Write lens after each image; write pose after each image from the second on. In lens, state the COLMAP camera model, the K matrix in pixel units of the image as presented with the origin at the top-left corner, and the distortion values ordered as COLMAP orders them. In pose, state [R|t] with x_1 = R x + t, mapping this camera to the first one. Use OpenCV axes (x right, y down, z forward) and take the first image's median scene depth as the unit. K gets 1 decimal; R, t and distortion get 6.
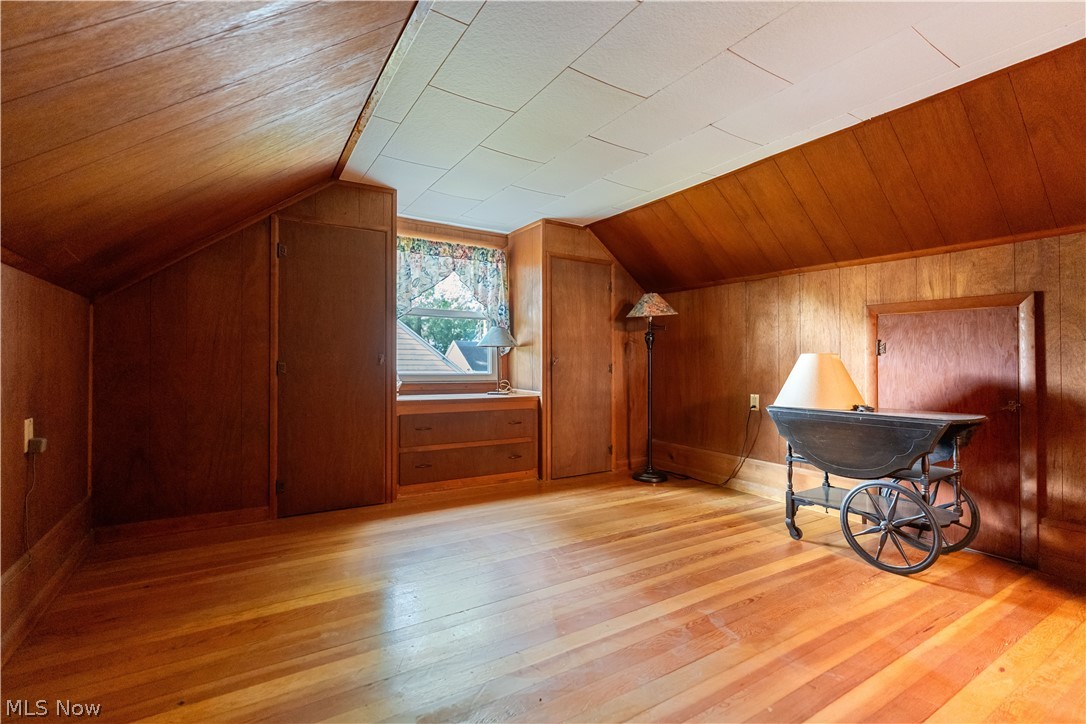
lens RADIAL K [[492.1, 0, 543.0], [0, 492.1, 362.0], [0, 0, 1]] dist [-0.004322, 0.001095]
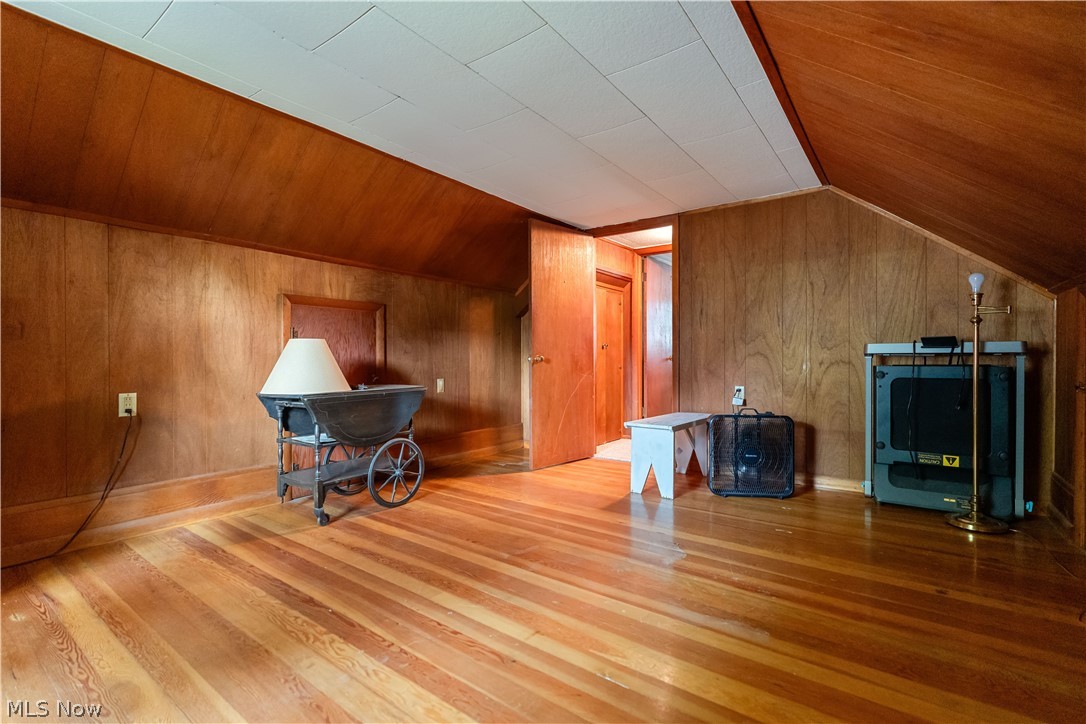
lens RADIAL K [[492.1, 0, 543.0], [0, 492.1, 362.0], [0, 0, 1]] dist [-0.004322, 0.001095]
pose [[-0.365581, -0.016787, 0.930628, -0.511112], [-0.001470, 0.999847, 0.017458, 0.010819], [-0.930778, 0.005014, -0.365550, 0.856524]]
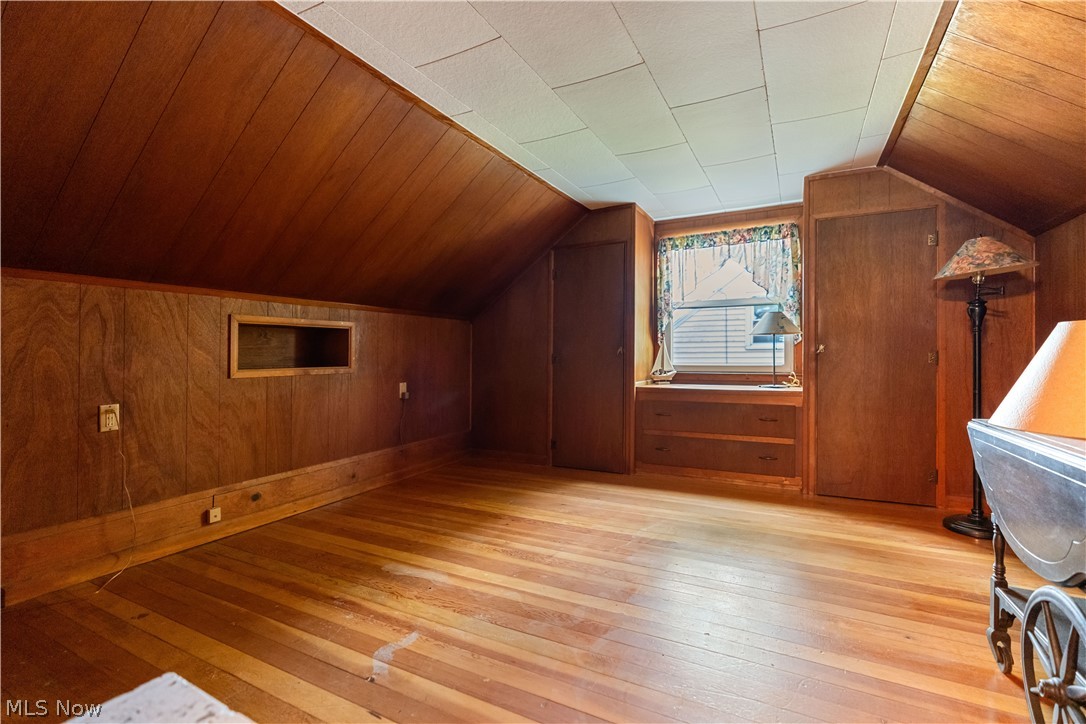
lens RADIAL K [[492.1, 0, 543.0], [0, 492.1, 362.0], [0, 0, 1]] dist [-0.004322, 0.001095]
pose [[0.504475, -0.001069, -0.863426, 0.653998], [0.011911, 0.999913, 0.005721, 0.011943], [0.863344, -0.013171, 0.504443, 0.267931]]
